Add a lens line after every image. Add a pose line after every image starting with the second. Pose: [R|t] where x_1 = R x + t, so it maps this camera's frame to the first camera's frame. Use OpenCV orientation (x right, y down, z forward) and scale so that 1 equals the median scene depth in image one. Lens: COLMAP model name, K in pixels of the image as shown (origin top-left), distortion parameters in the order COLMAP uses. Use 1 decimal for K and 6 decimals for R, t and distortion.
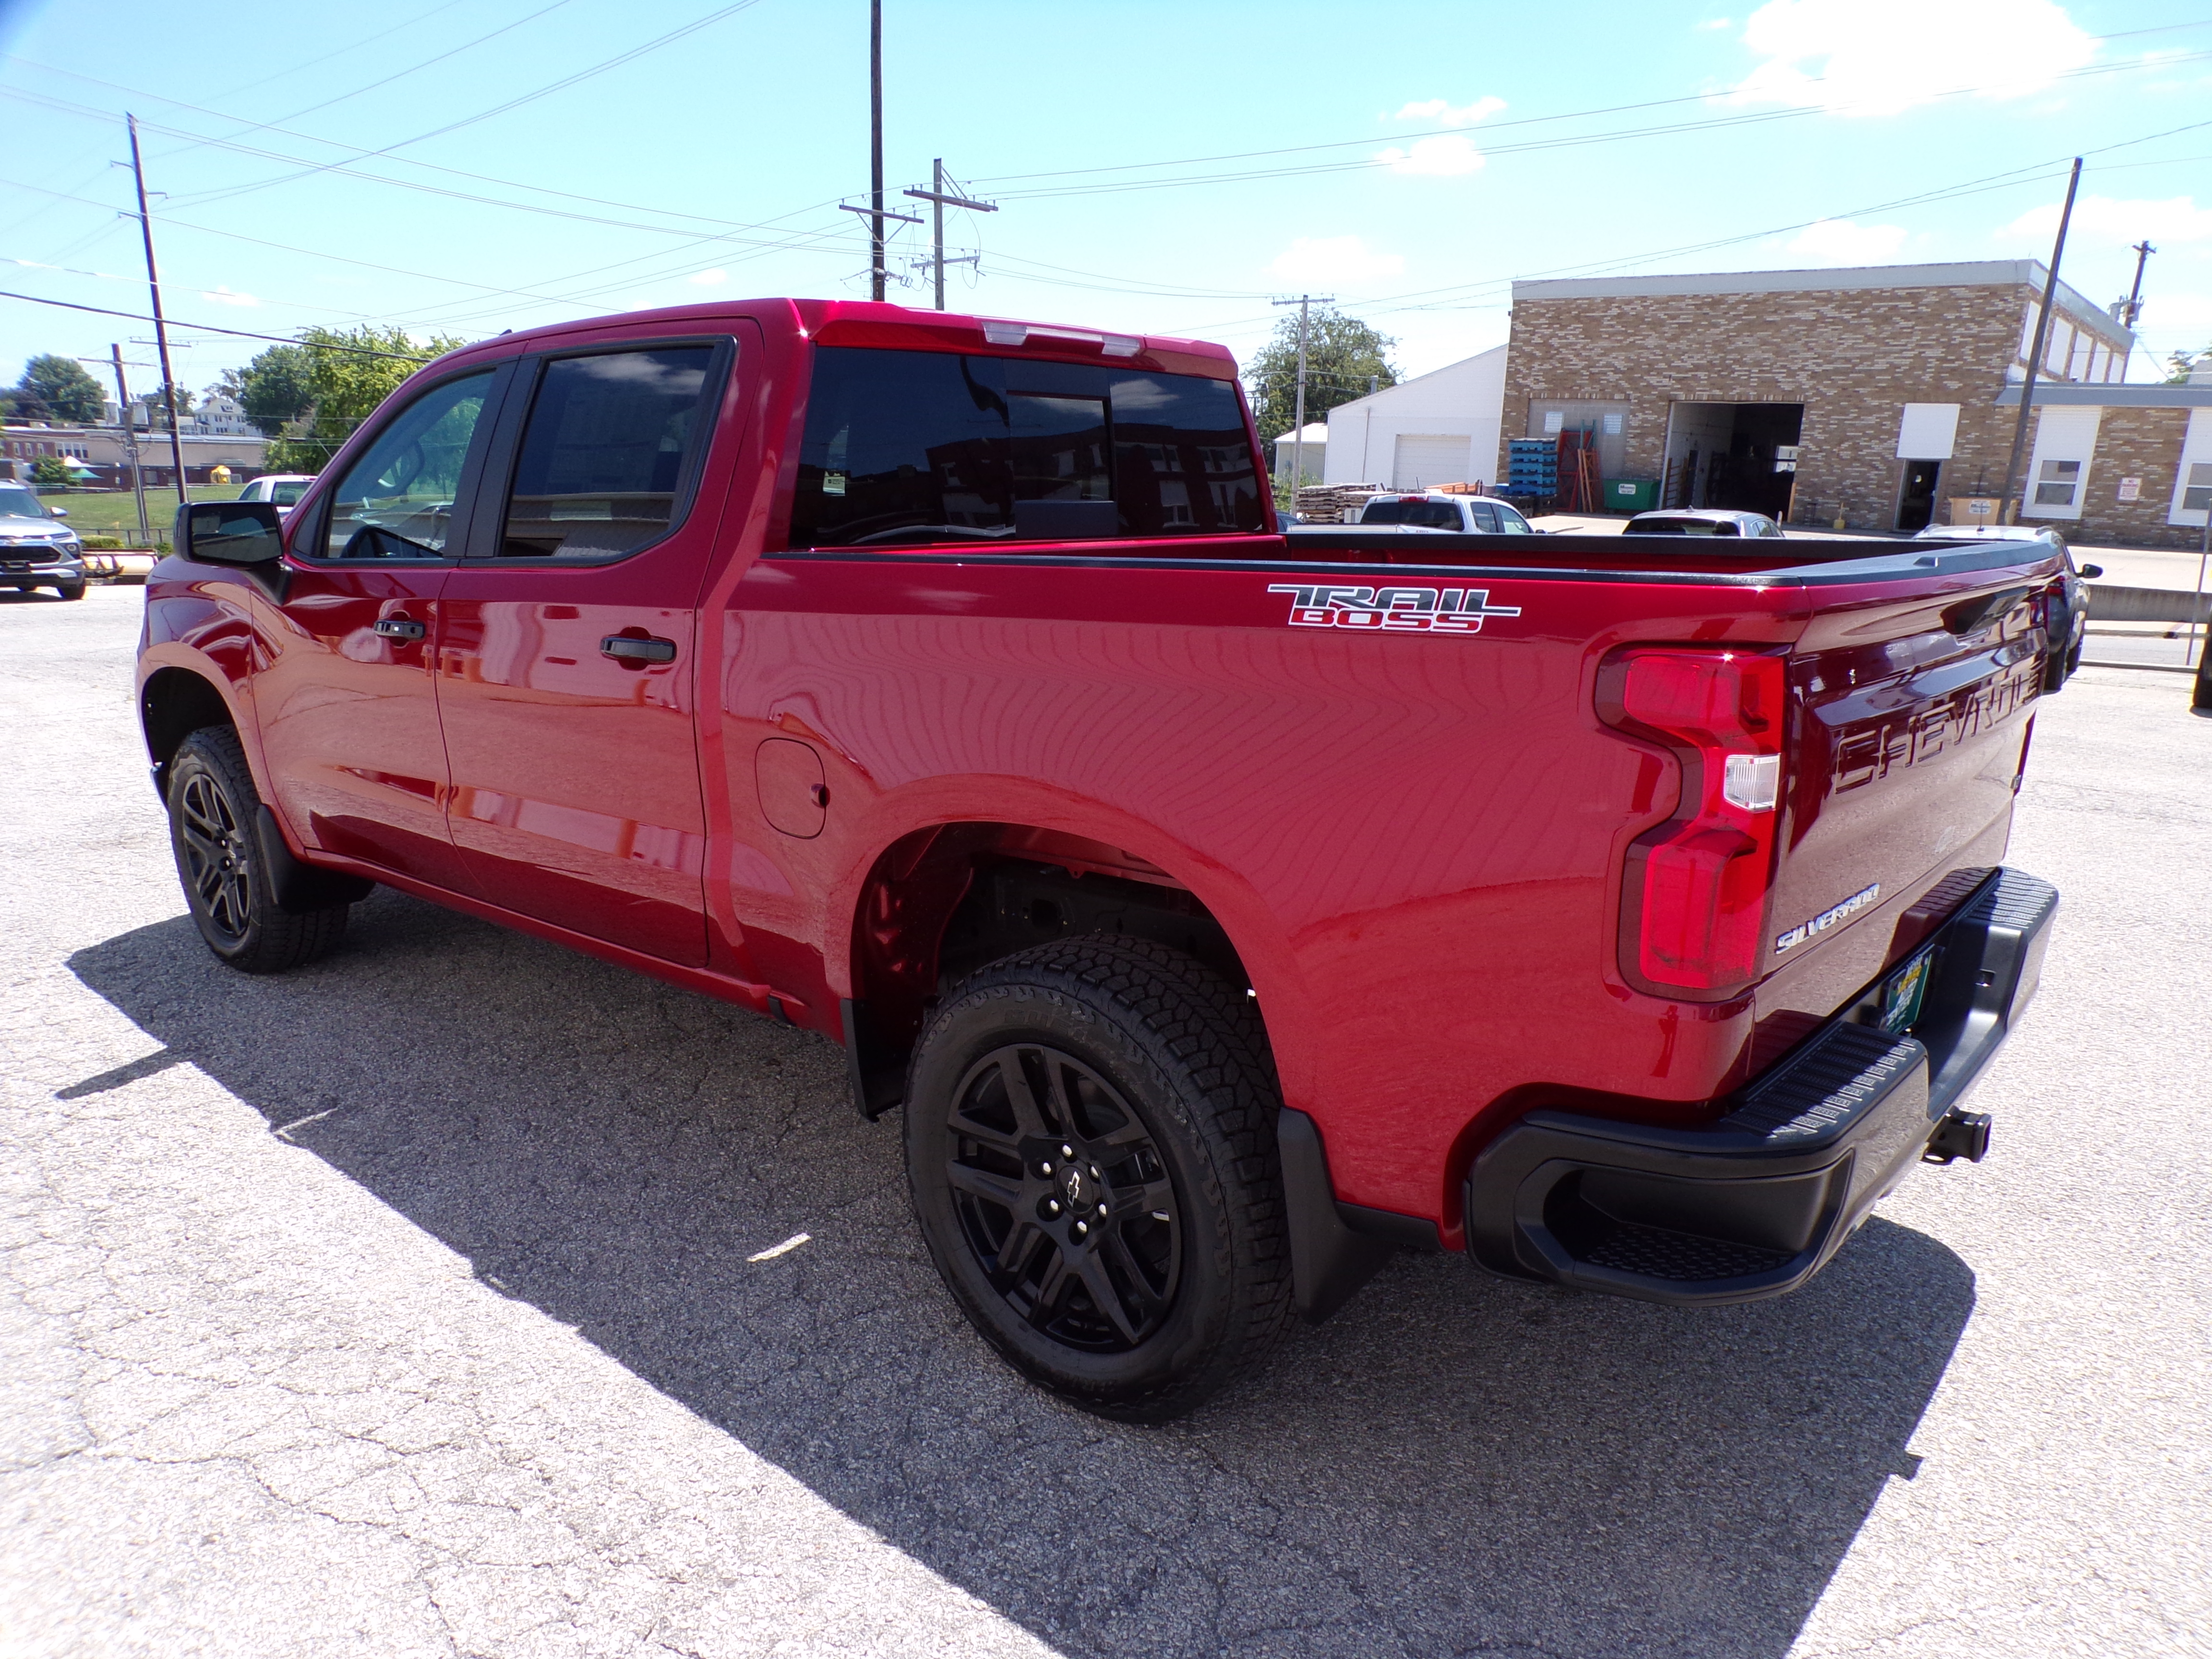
lens RADIAL K [[1522.9, 0, 1155.8], [0, 1522.9, 906.5], [0, 0, 1]] dist [-0.048422, 0.056093]
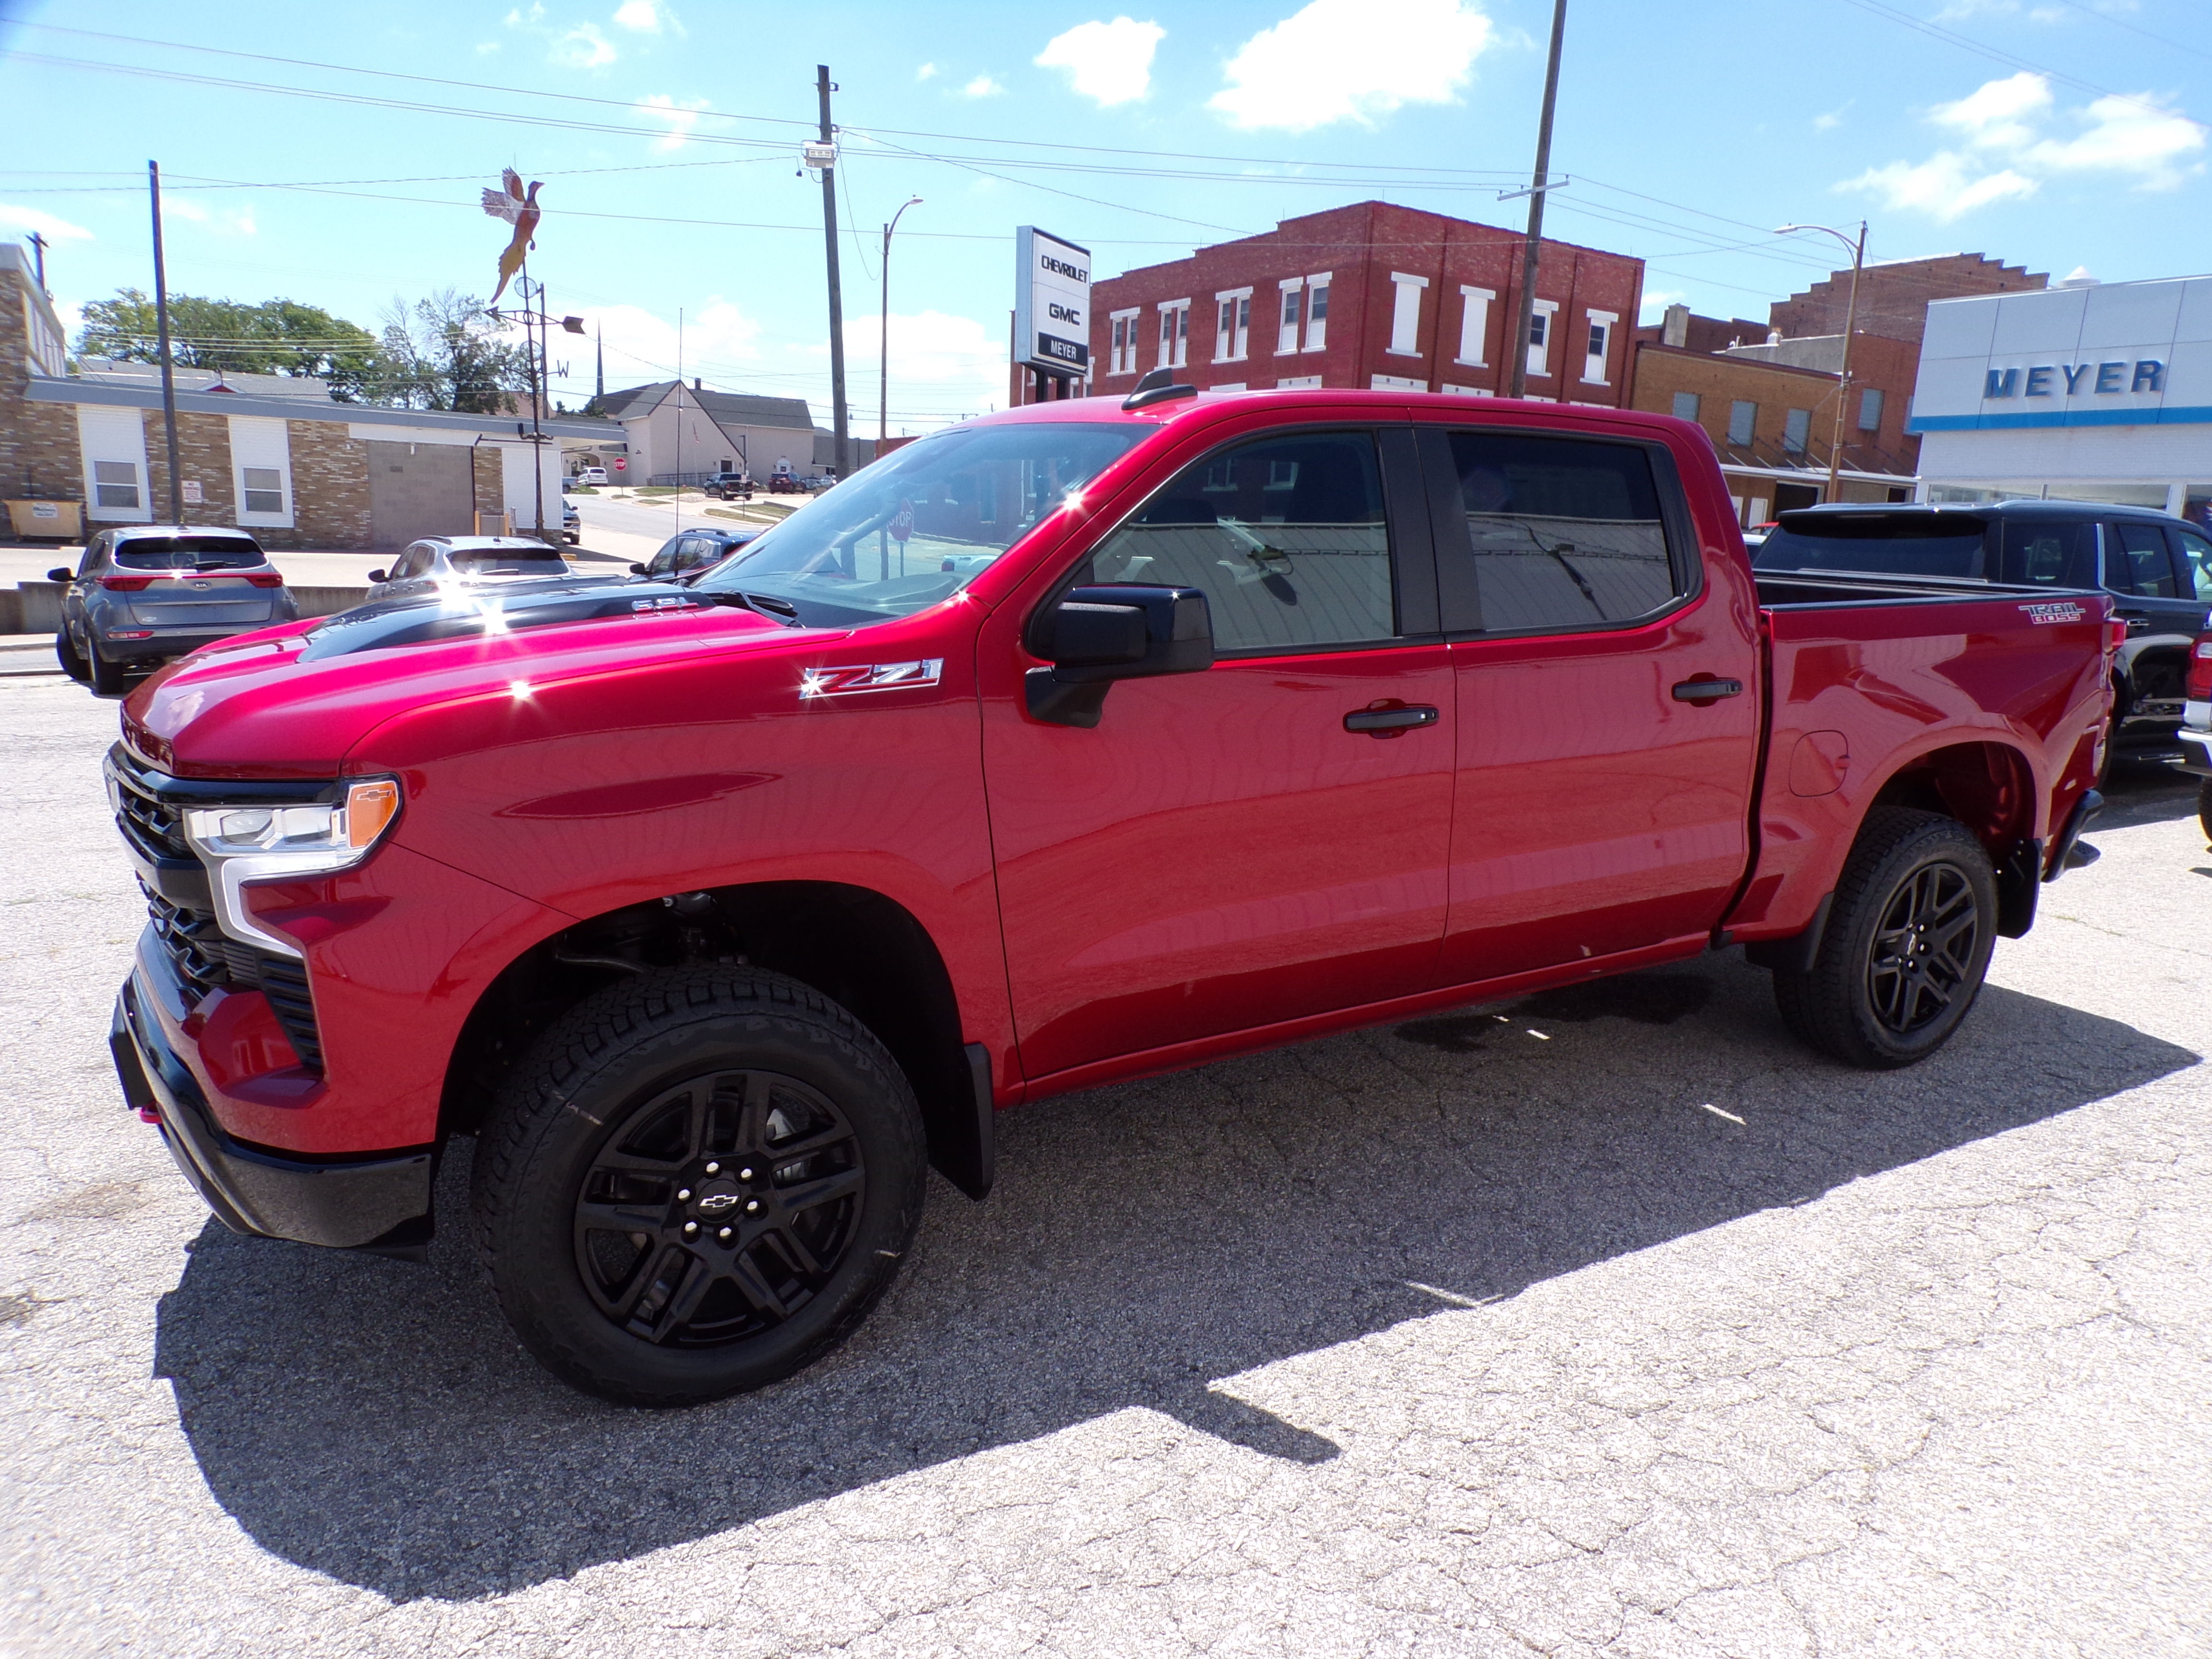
lens RADIAL K [[1544.9, 0, 1114.6], [0, 1544.9, 910.7], [0, 0, 1]] dist [-0.015480, 0.010909]
pose [[0.329428, -0.242685, 0.912459, -0.163213], [0.241323, 0.955946, 0.167126, -0.031041], [-0.912820, 0.165141, 0.373480, 0.094749]]
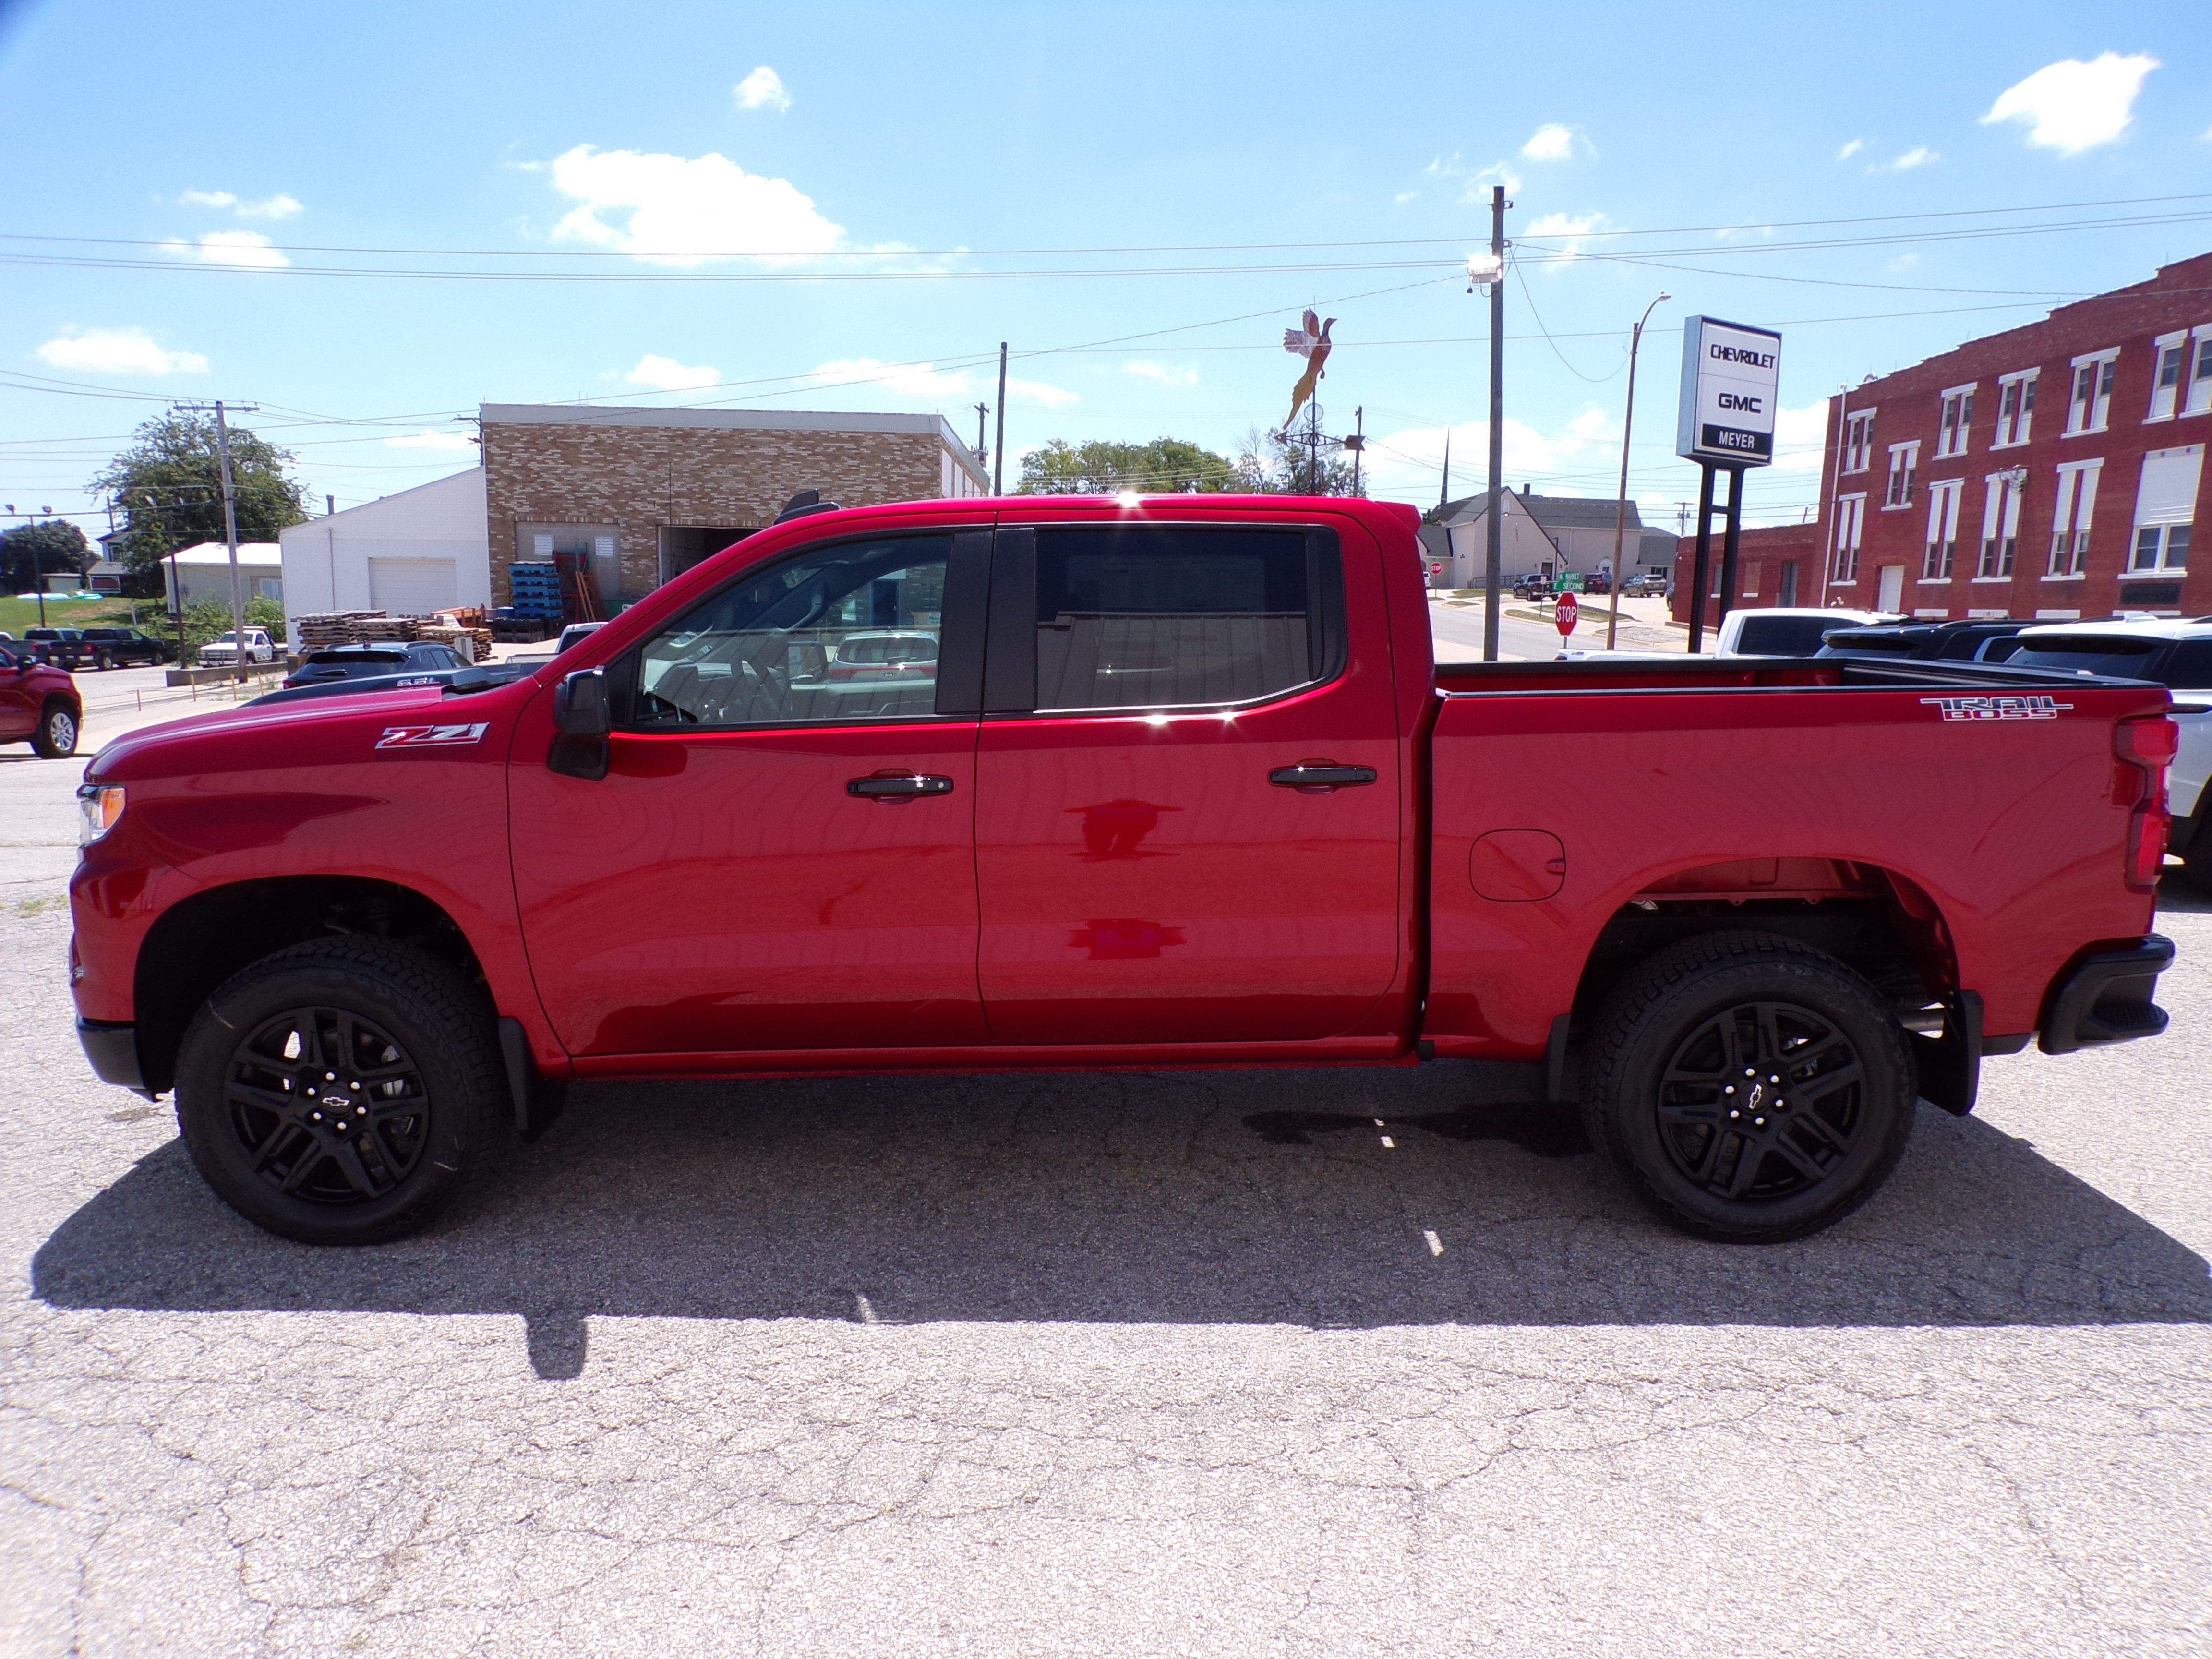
lens RADIAL K [[1532.7, 0, 1102.2], [0, 1532.7, 929.8], [0, 0, 1]] dist [-0.036346, 0.026659]
pose [[0.770568, -0.144256, 0.620818, -0.119652], [0.180616, 0.983544, 0.004358, -0.008420], [-0.611230, 0.108772, 0.783943, 0.014496]]
